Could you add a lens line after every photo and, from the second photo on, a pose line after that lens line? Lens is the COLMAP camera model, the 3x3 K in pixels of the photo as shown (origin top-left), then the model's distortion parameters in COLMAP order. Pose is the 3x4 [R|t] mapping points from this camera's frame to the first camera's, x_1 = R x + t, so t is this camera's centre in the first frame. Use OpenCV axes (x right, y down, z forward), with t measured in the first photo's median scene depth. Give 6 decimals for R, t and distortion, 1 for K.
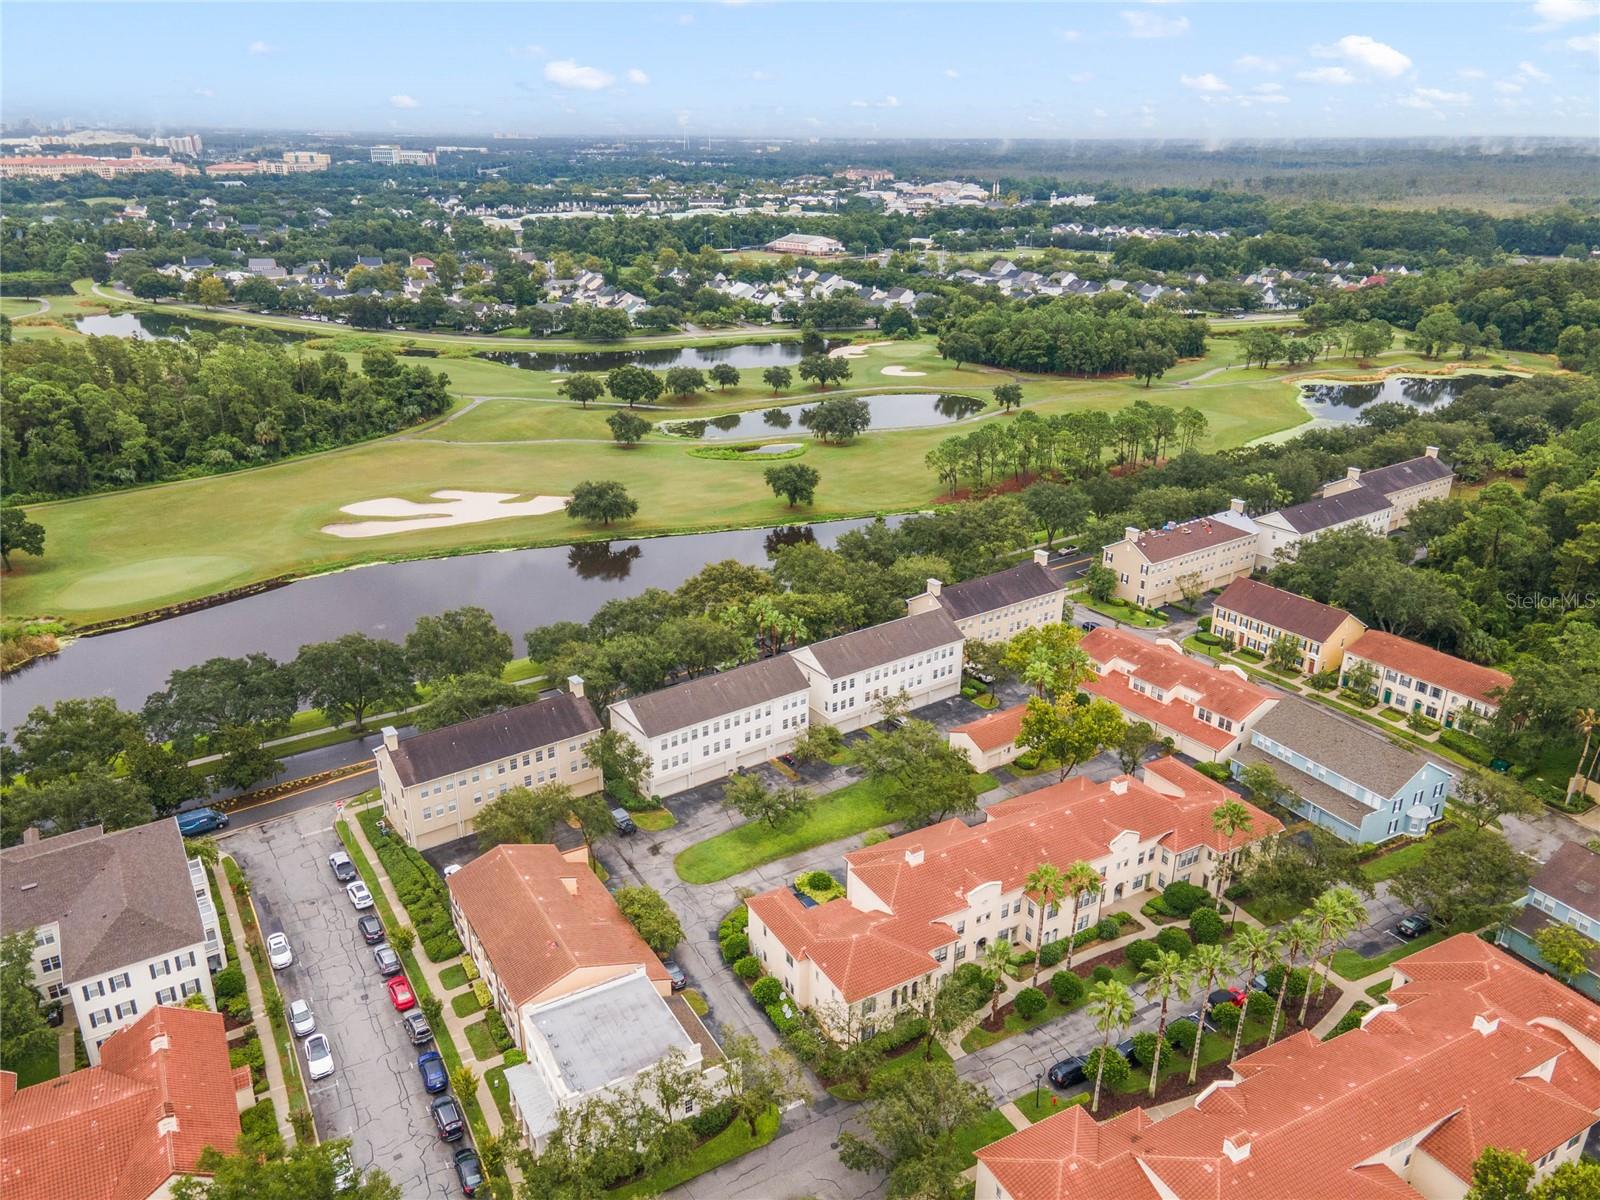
lens RADIAL K [[1158.2, 0, 794.1], [0, 1158.2, 603.5], [0, 0, 1]] dist [0.042687, 0.003987]
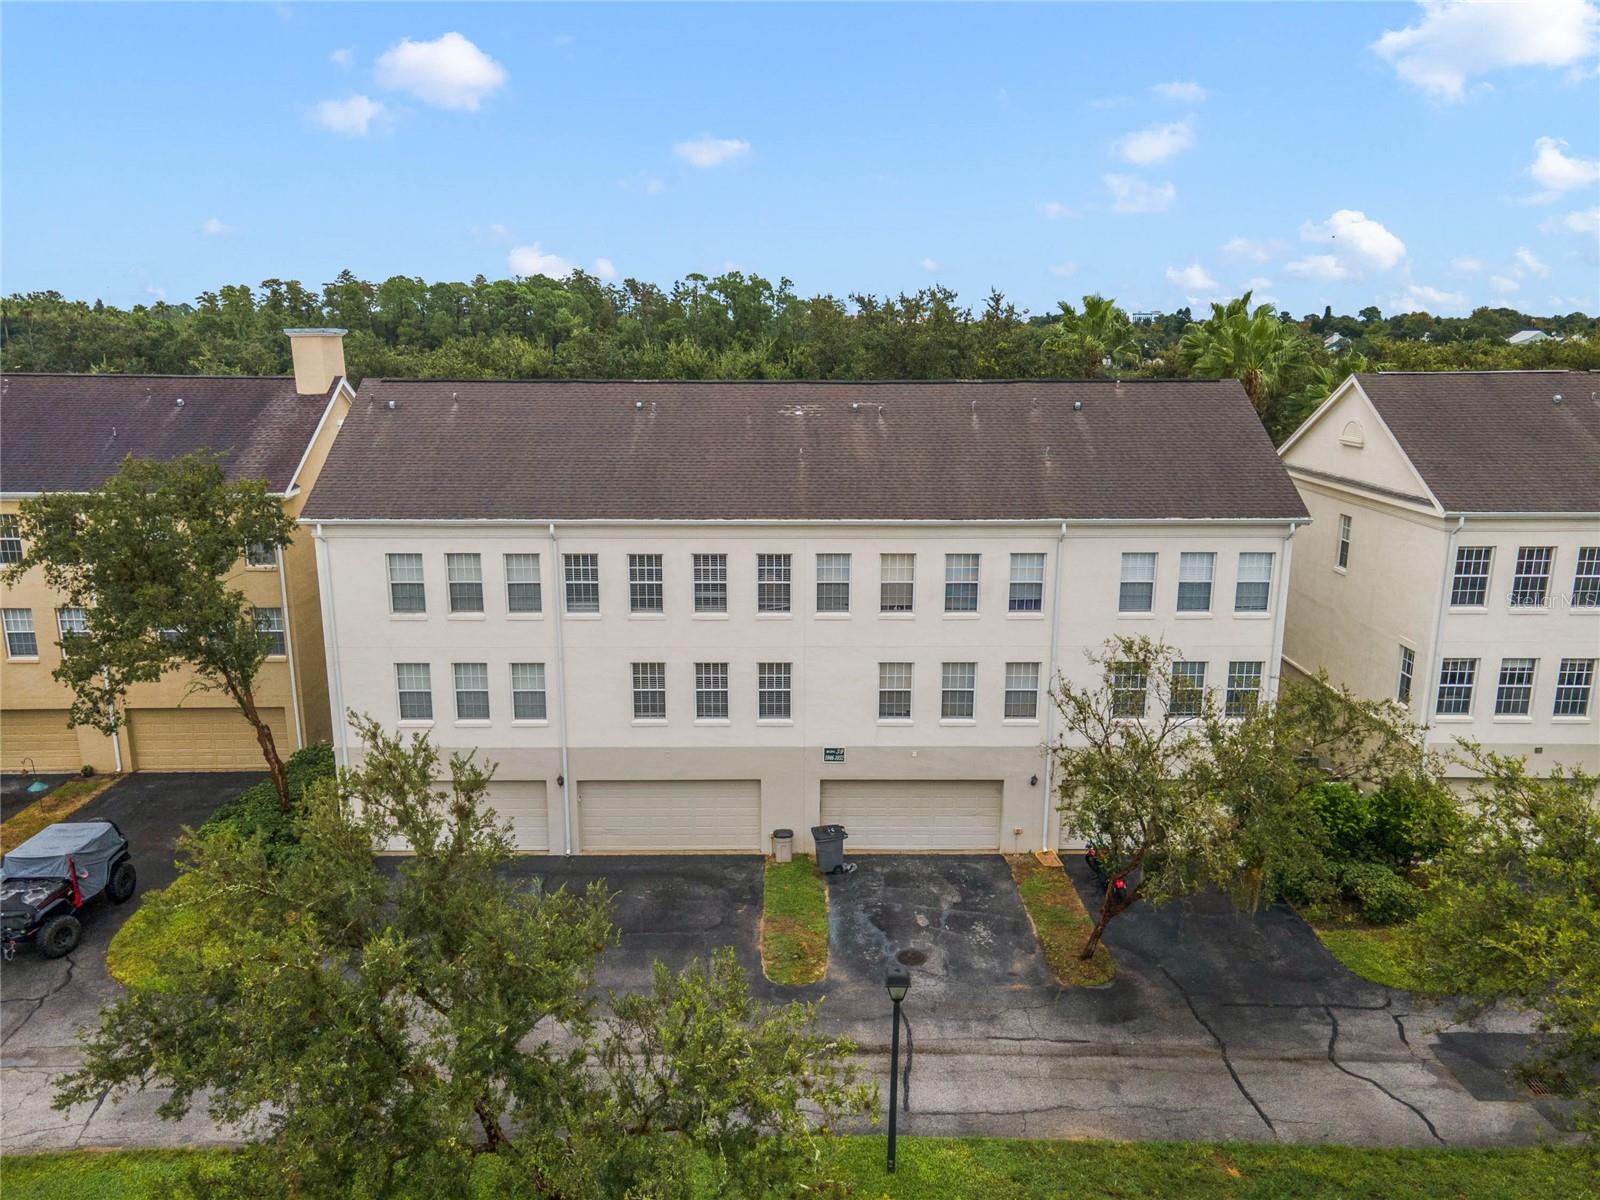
lens RADIAL K [[1158.2, 0, 794.1], [0, 1158.2, 603.5], [0, 0, 1]] dist [0.042687, 0.003987]
pose [[0.817064, 0.130016, -0.561696, 0.049568], [-0.214859, 0.972728, -0.087384, 0.109311], [0.535016, 0.192084, 0.822716, 0.740045]]
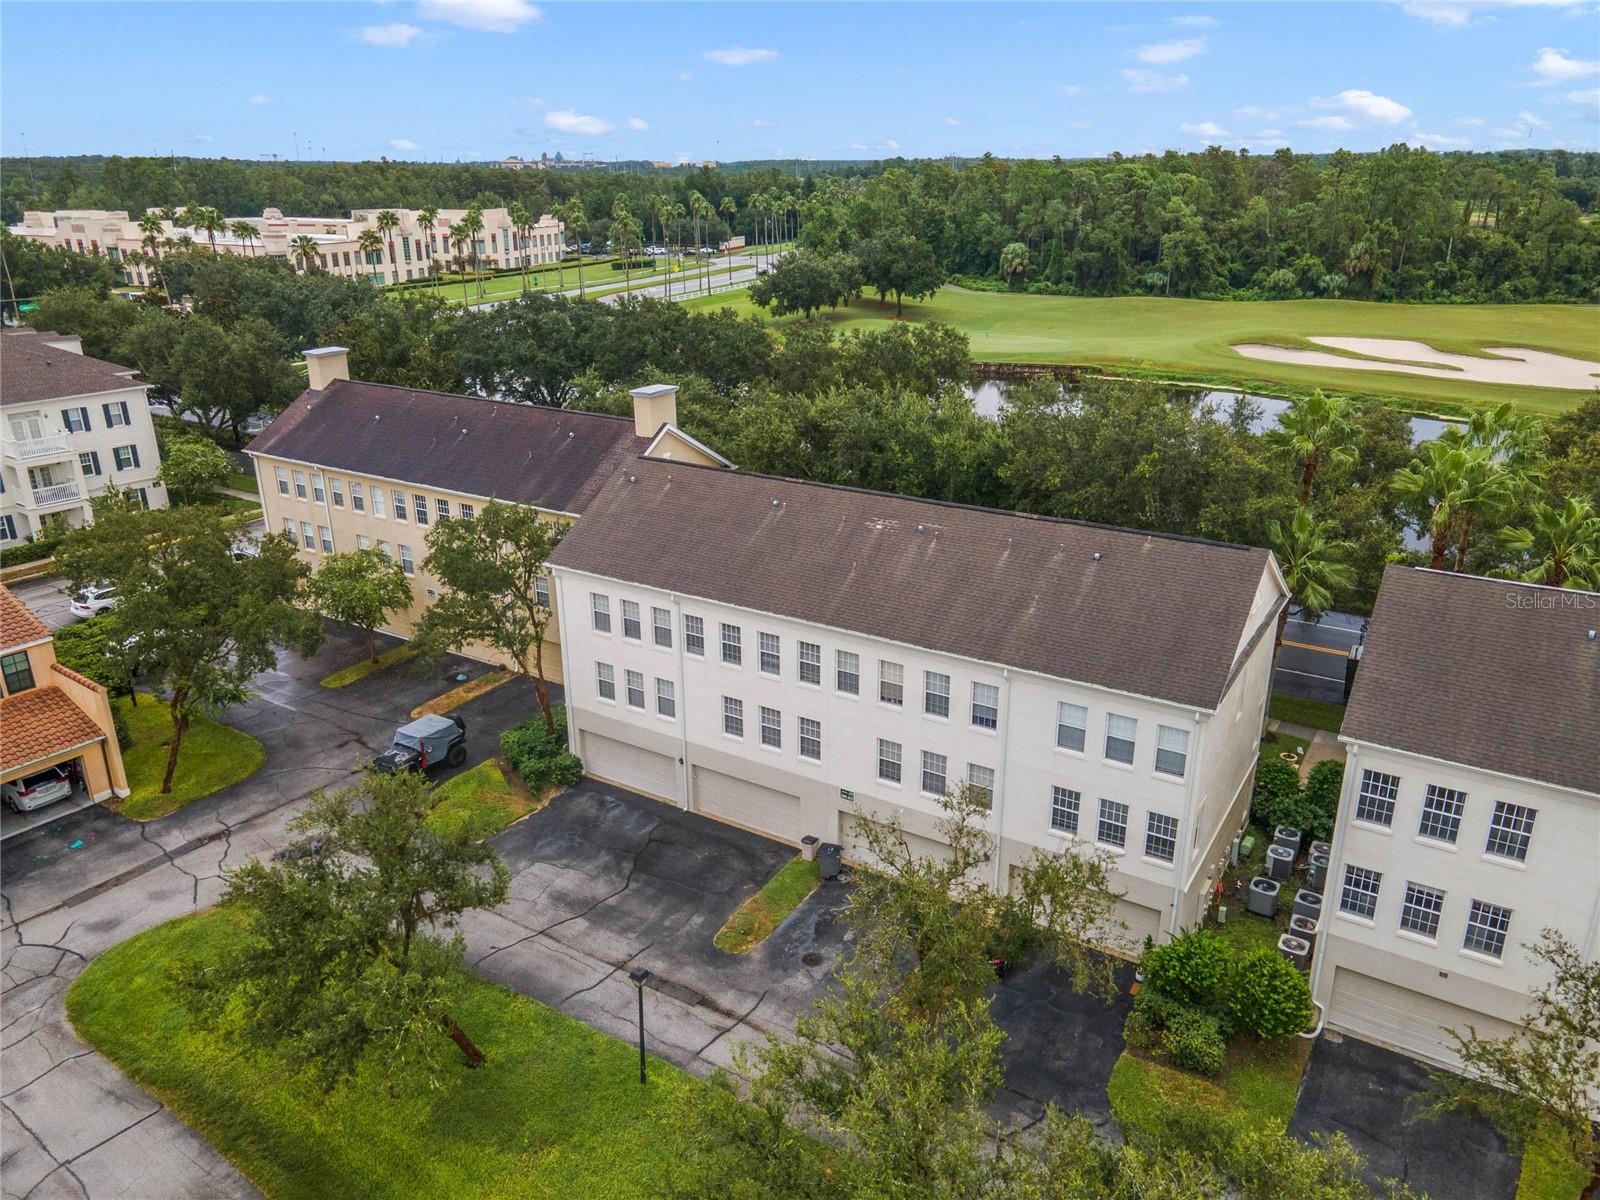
lens RADIAL K [[1158.2, 0, 794.1], [0, 1158.2, 603.5], [0, 0, 1]] dist [0.042687, 0.003987]
pose [[0.378957, 0.320853, -0.868012, 0.146450], [-0.340141, 0.920608, 0.191795, 0.037079], [0.860637, 0.222564, 0.458006, 0.768679]]
